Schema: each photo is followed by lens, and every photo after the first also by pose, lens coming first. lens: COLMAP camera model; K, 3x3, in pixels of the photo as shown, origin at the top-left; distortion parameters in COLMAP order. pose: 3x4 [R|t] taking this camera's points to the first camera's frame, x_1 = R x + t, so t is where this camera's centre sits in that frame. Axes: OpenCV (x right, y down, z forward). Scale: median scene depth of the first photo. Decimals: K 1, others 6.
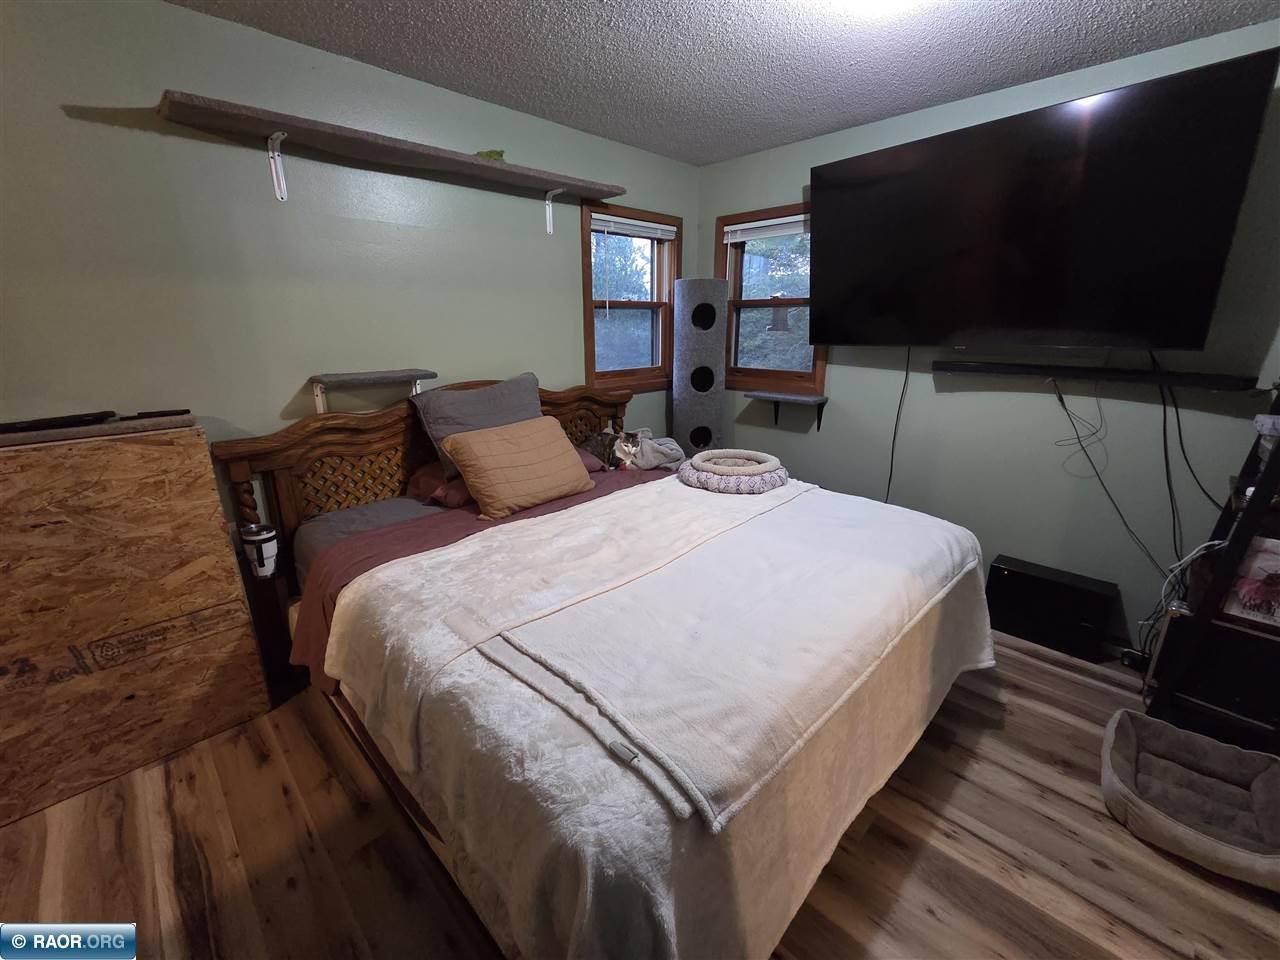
lens RADIAL K [[522.8, 0, 629.1], [0, 522.8, 473.7], [0, 0, 1]] dist [0.001664, -0.001323]
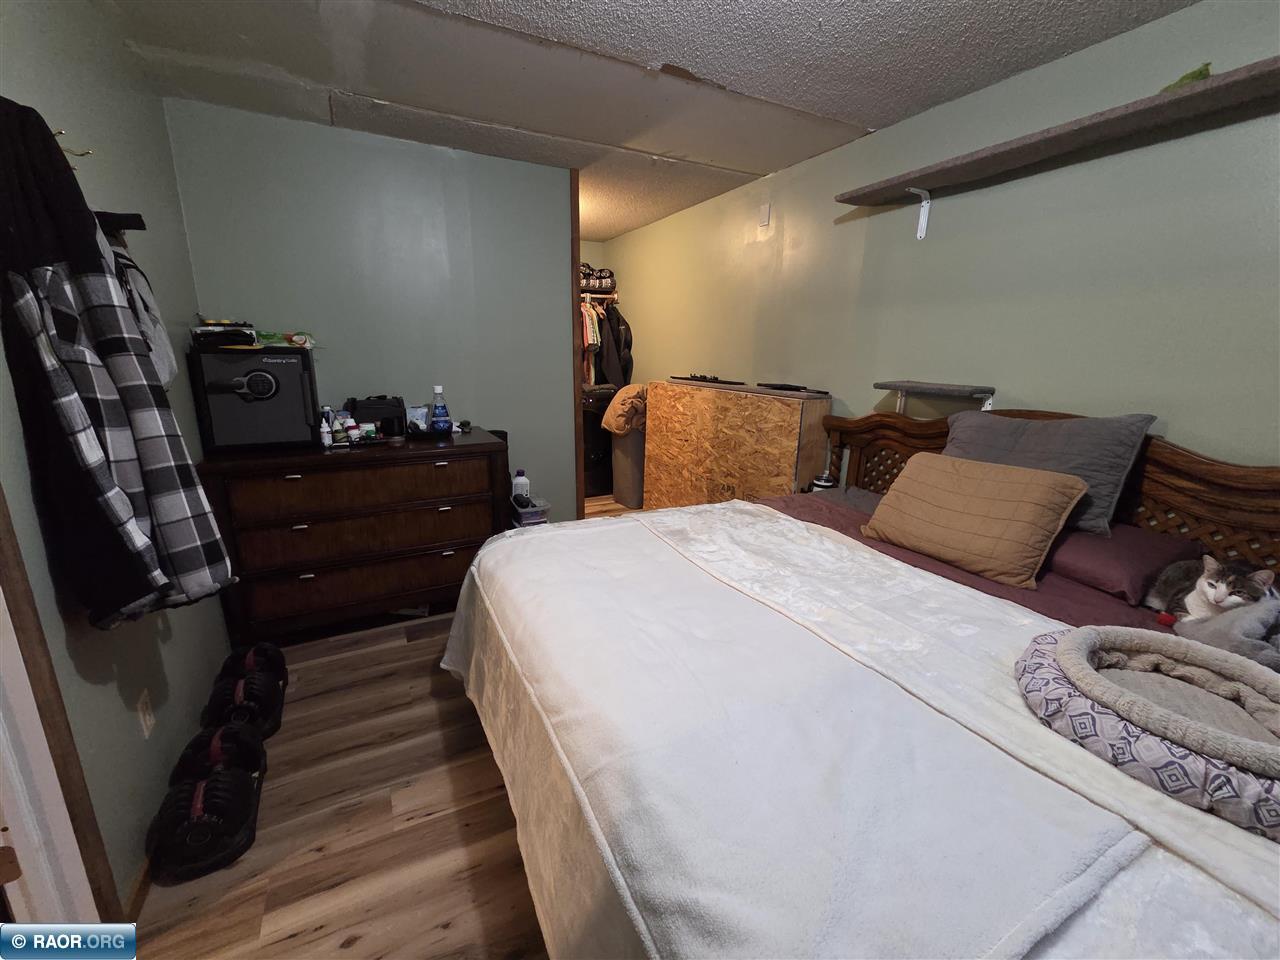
lens RADIAL K [[522.8, 0, 634.1], [0, 522.8, 473.6], [0, 0, 1]] dist [0.001664, -0.001323]
pose [[-0.304234, 0.221821, -0.926411, 0.896398], [-0.278270, 0.909397, 0.309131, -0.235904], [0.911047, 0.351841, -0.214944, 0.938707]]
